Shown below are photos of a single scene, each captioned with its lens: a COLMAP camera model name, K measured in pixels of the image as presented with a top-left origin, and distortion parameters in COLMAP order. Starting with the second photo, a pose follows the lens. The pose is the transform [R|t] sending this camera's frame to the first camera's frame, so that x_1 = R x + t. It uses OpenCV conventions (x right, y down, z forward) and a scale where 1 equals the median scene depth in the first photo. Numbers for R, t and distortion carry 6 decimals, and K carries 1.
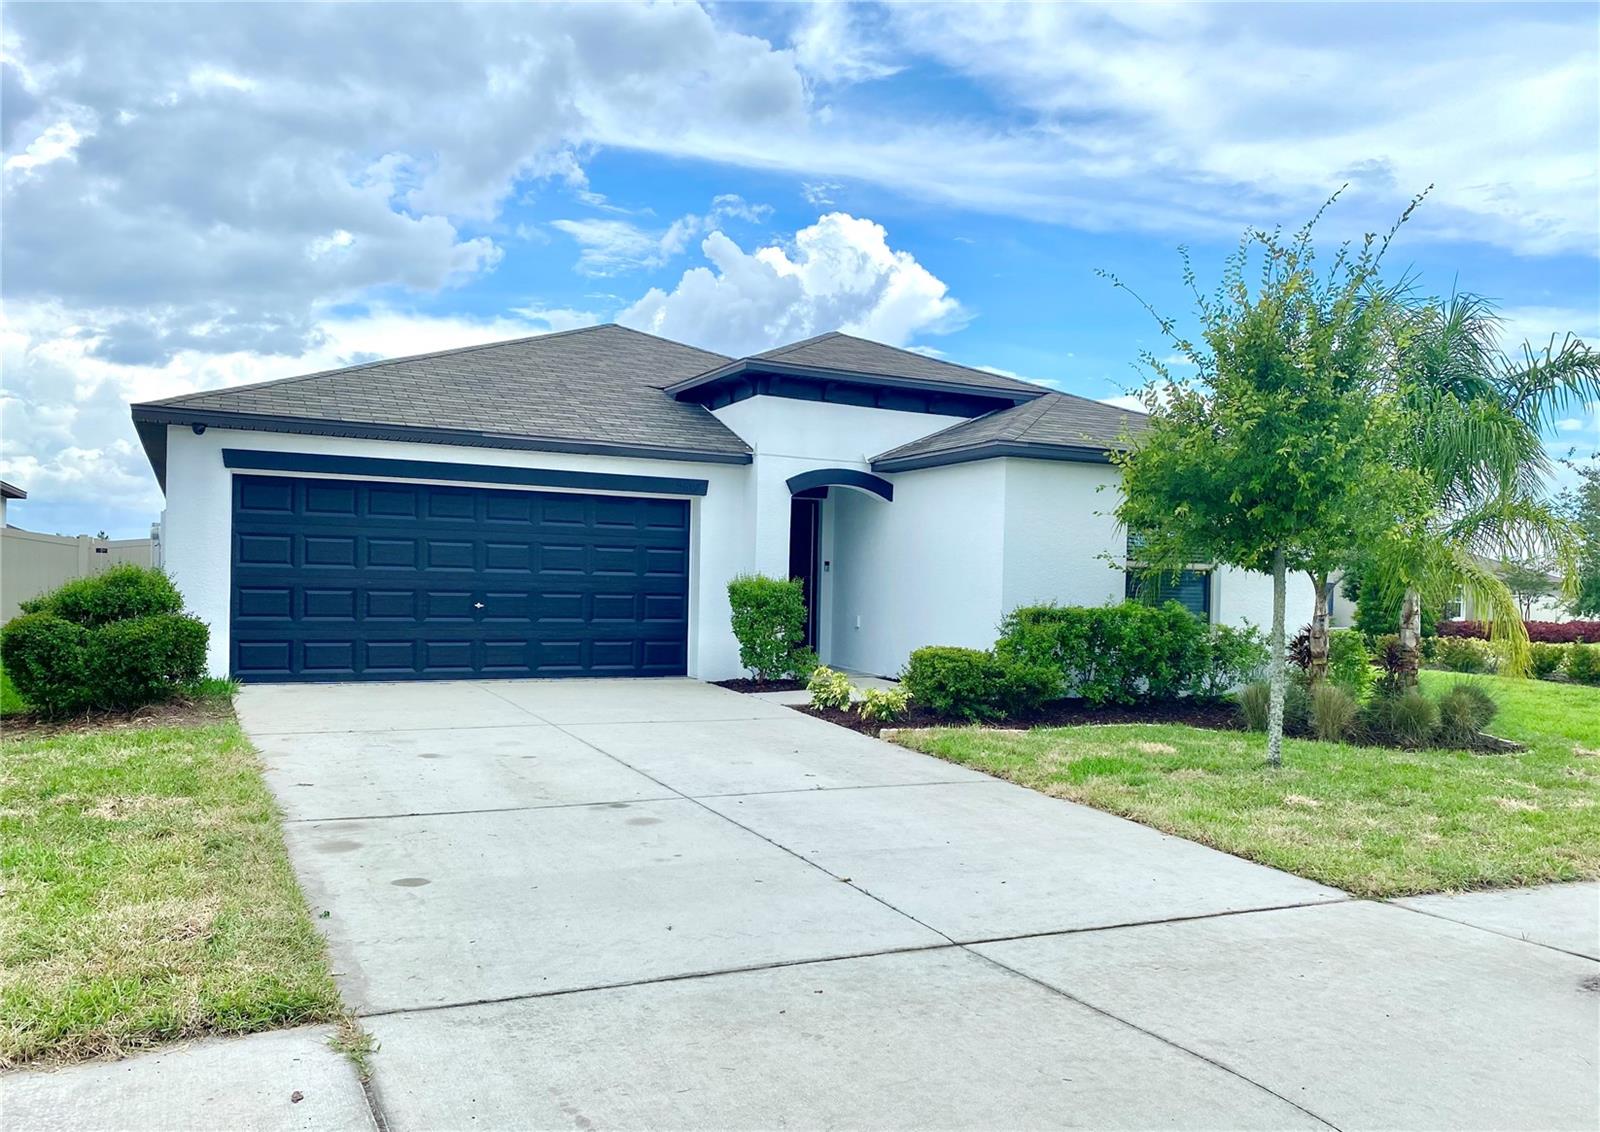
lens RADIAL K [[1240.7, 0, 800.0], [0, 1240.7, 566.0], [0, 0, 1]] dist [0.003564, 0.000674]
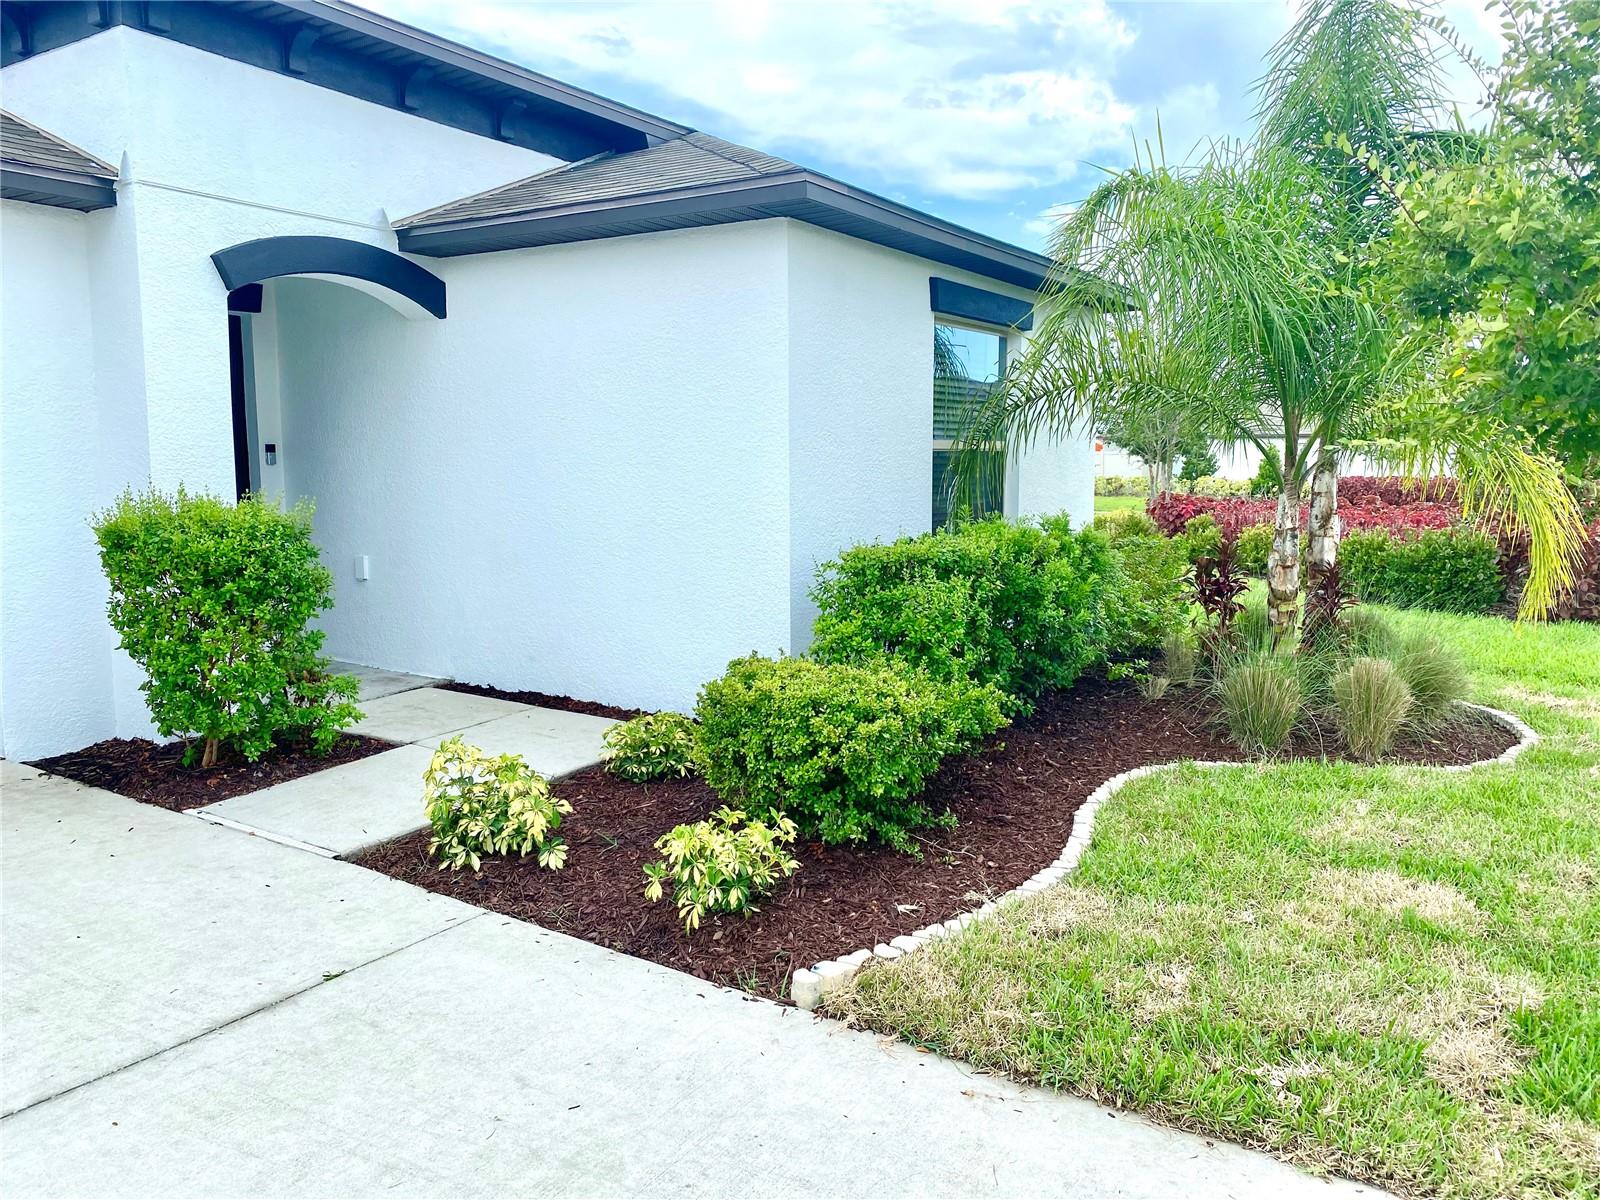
lens RADIAL K [[1218.2, 0, 799.5], [0, 1218.2, 590.6], [0, 0, 1]] dist [-0.010296, -0.000639]
pose [[0.838081, -0.087124, 0.538544, -0.074770], [0.013103, 0.990095, 0.139783, -0.012282], [-0.545388, -0.110093, 0.830922, 0.544933]]
